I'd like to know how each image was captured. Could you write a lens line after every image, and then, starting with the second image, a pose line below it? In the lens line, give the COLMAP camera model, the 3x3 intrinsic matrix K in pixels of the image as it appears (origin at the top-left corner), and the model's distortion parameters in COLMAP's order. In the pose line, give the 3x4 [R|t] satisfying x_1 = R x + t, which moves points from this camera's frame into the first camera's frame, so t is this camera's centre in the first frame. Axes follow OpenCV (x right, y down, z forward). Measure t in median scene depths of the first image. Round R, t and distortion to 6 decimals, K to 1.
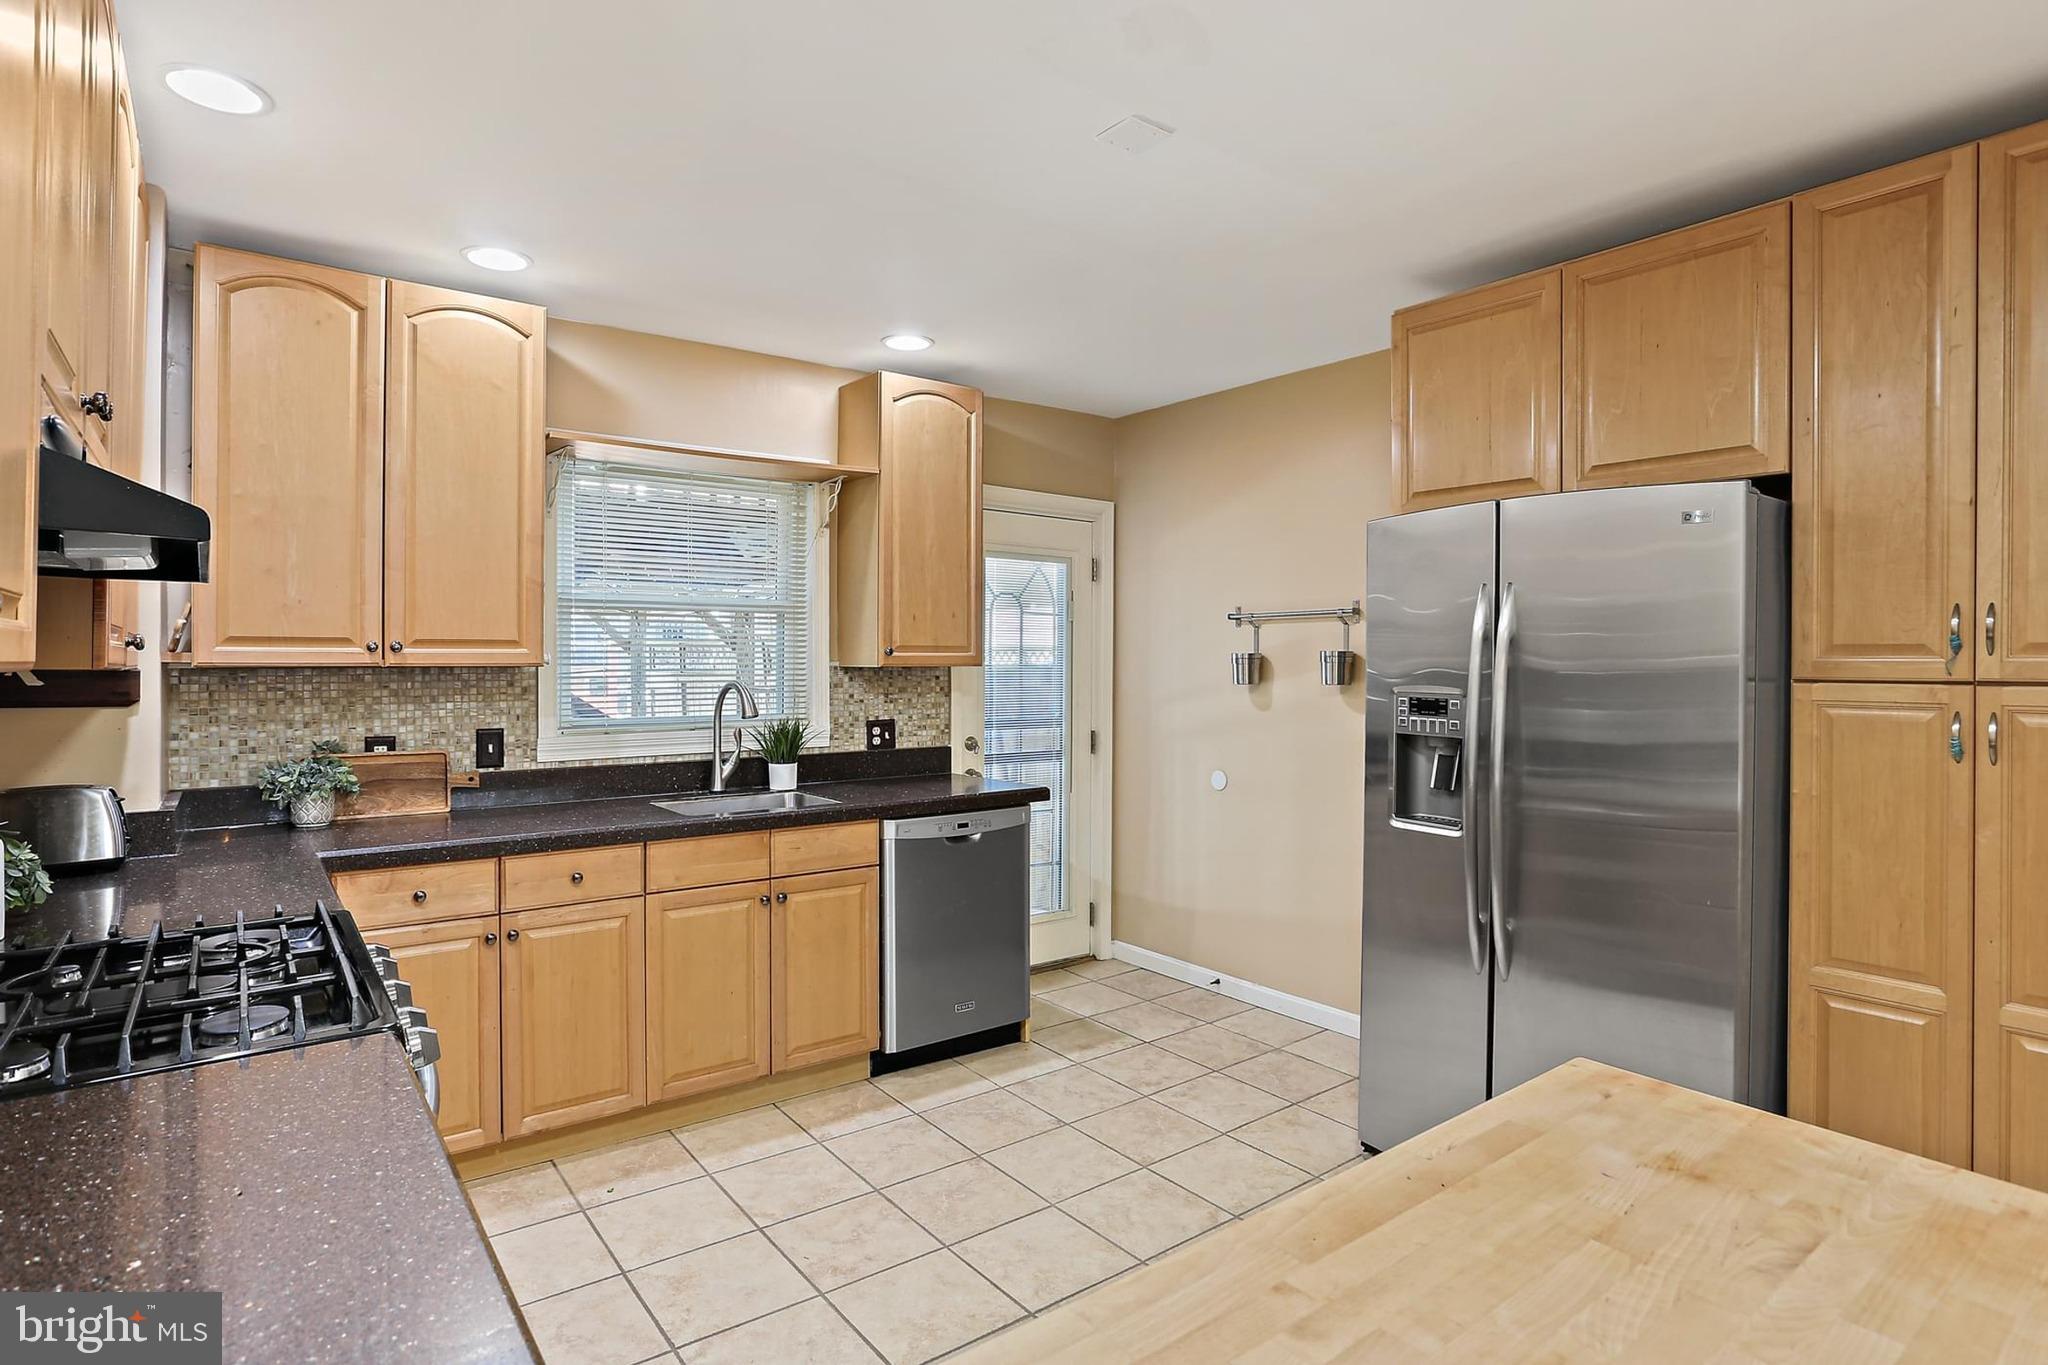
lens RADIAL K [[1056.8, 0, 1011.5], [0, 1056.8, 663.3], [0, 0, 1]] dist [-0.036391, 0.020548]
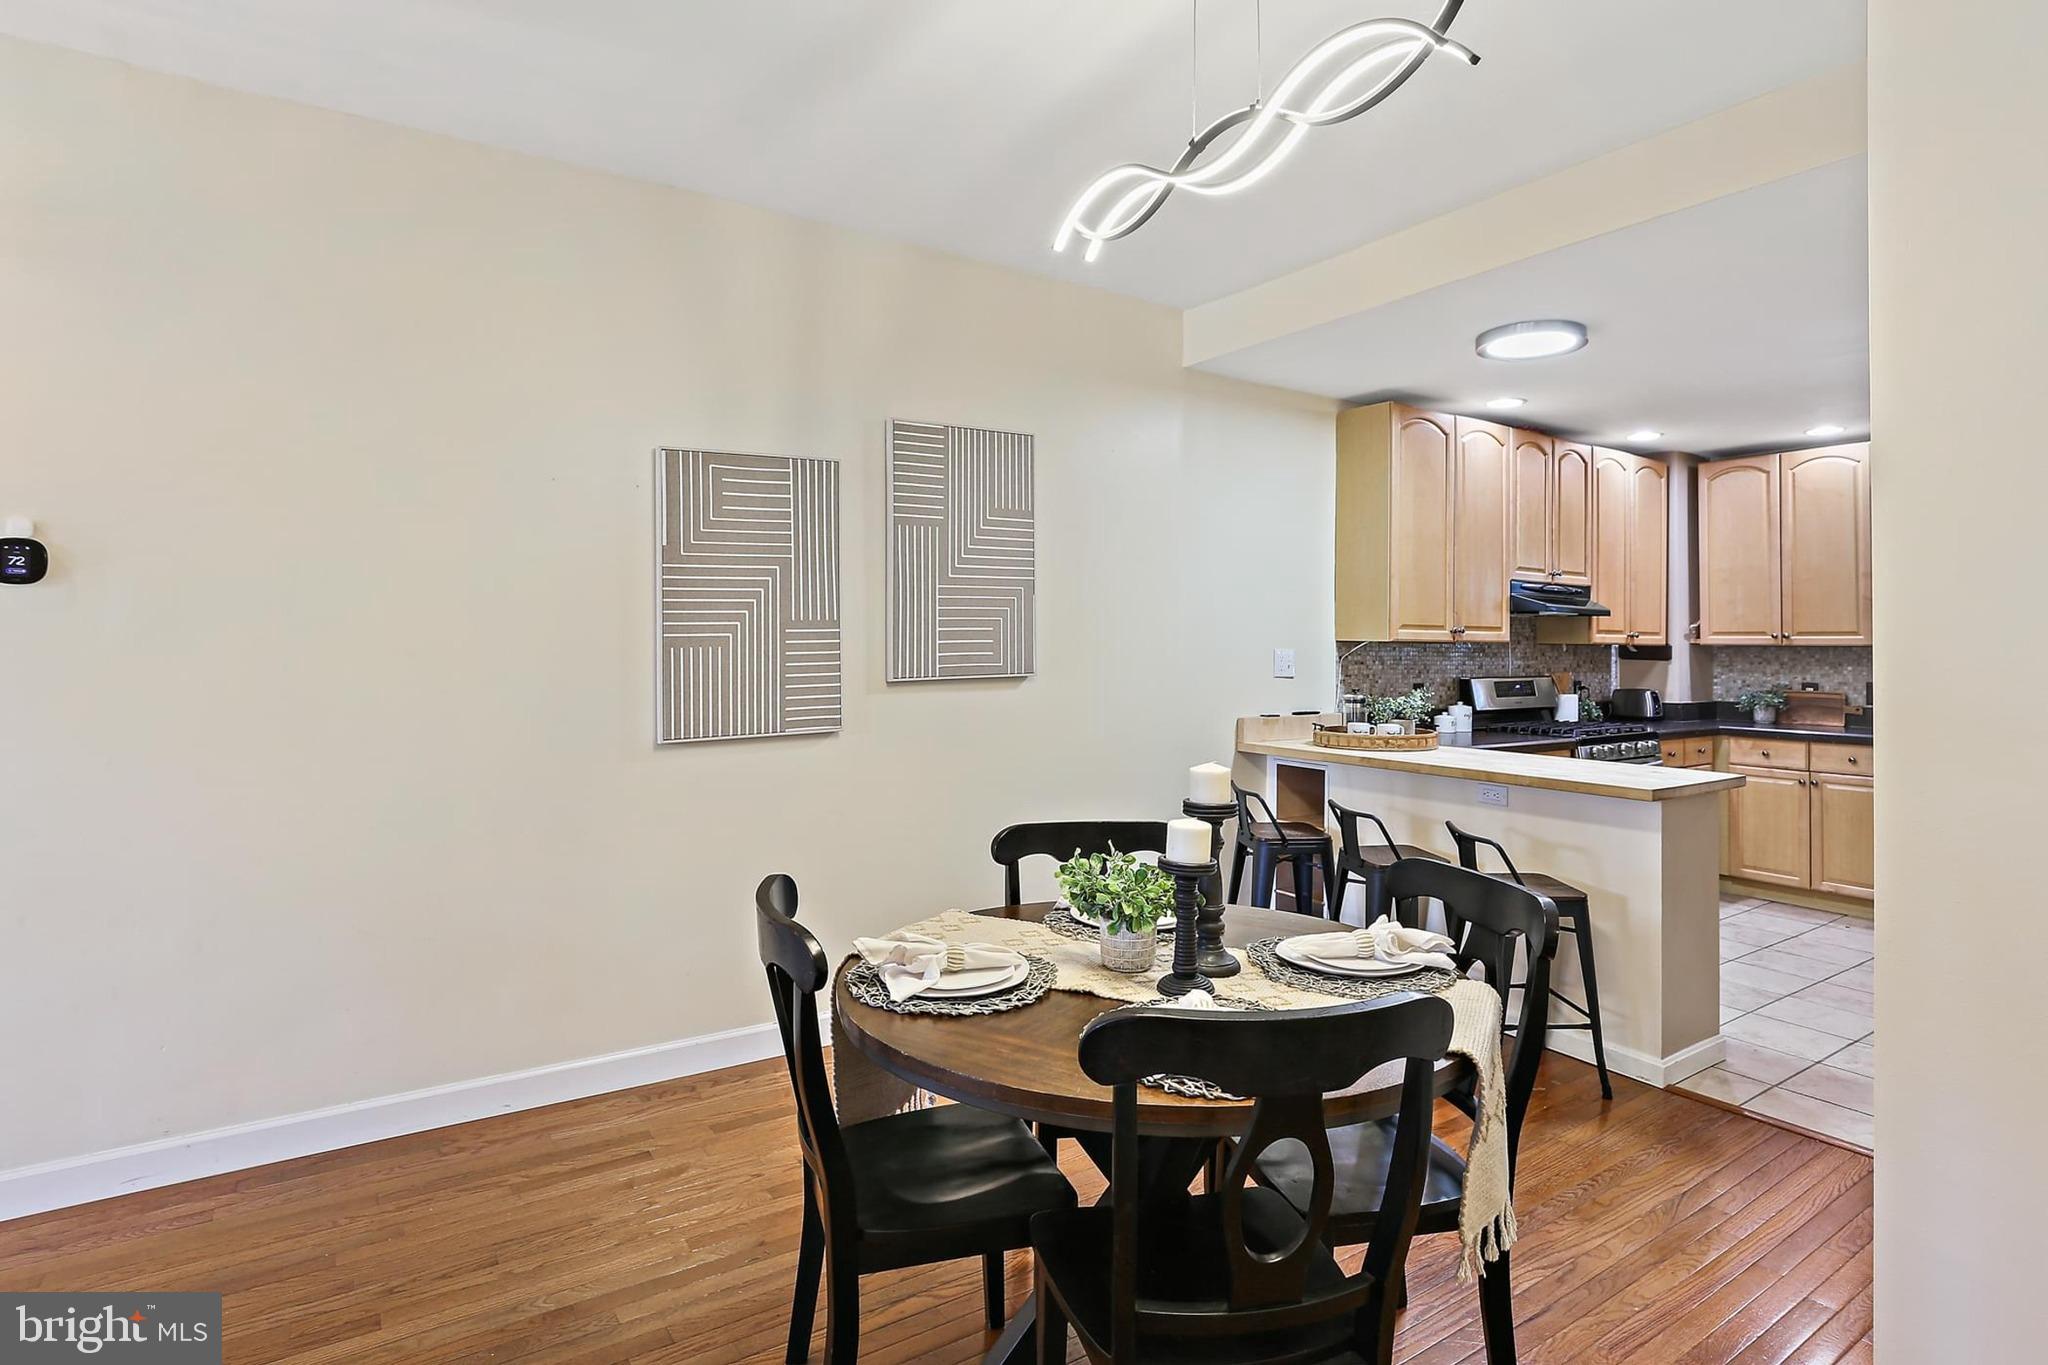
lens RADIAL K [[1056.8, 0, 1007.9], [0, 1056.8, 616.1], [0, 0, 1]] dist [-0.036391, 0.020548]
pose [[-0.054212, -0.026829, -0.998169, 1.275287], [-0.008623, 0.999614, -0.026400, 0.010344], [0.998492, 0.007176, -0.054423, -0.329144]]
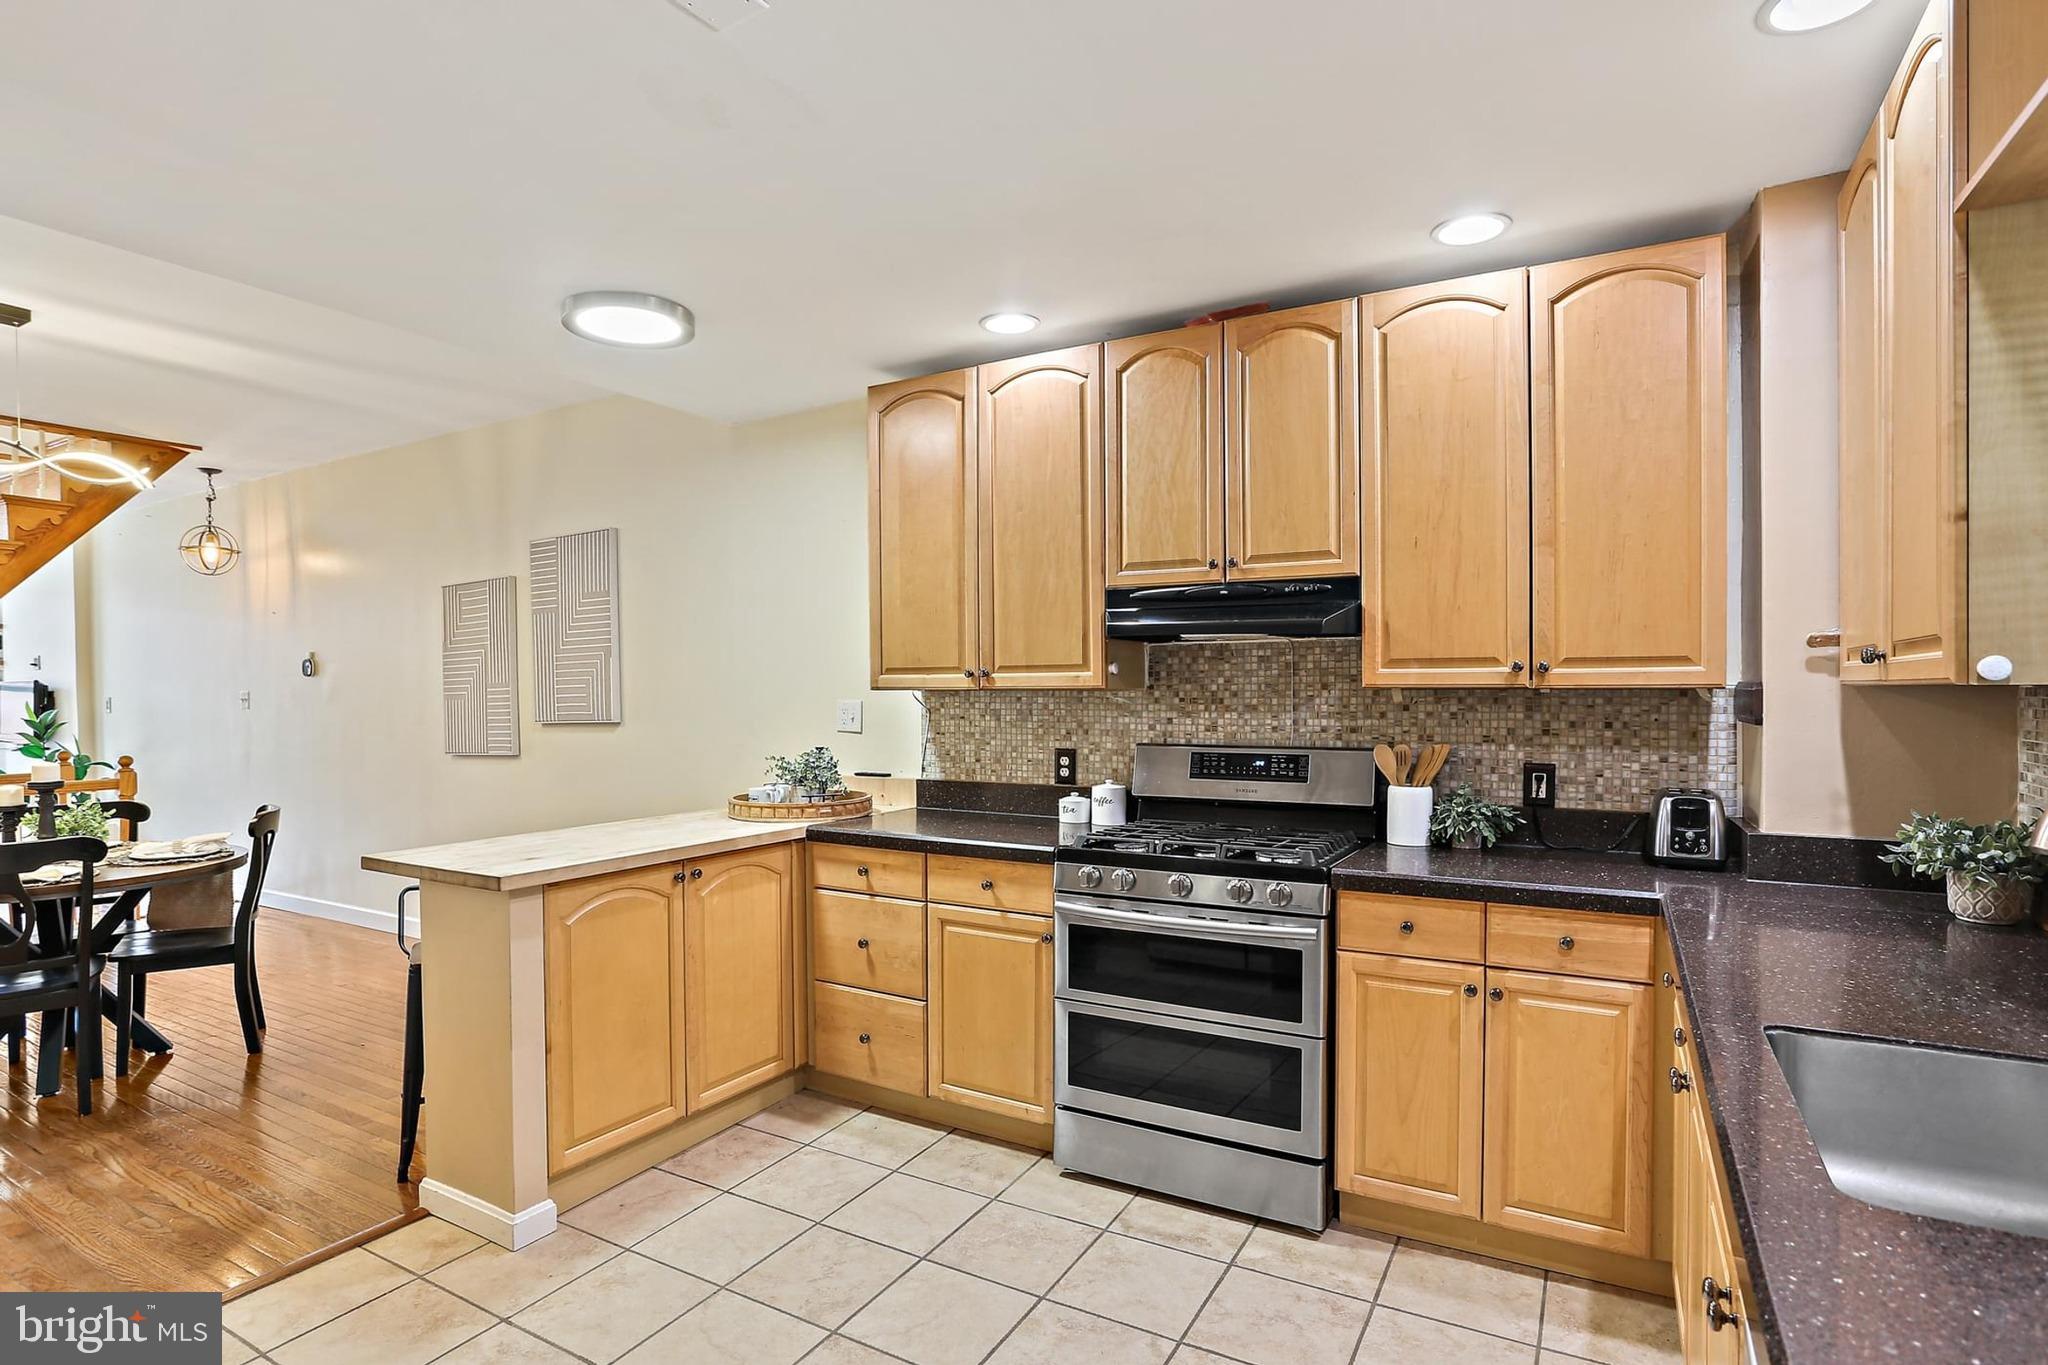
lens RADIAL K [[1056.8, 0, 1032.4], [0, 1056.8, 694.5], [0, 0, 1]] dist [-0.036391, 0.020548]
pose [[-0.919204, 0.004952, -0.393751, 0.135005], [0.004120, 0.999987, 0.002958, 0.004552], [0.393761, 0.001097, -0.919212, 1.194921]]
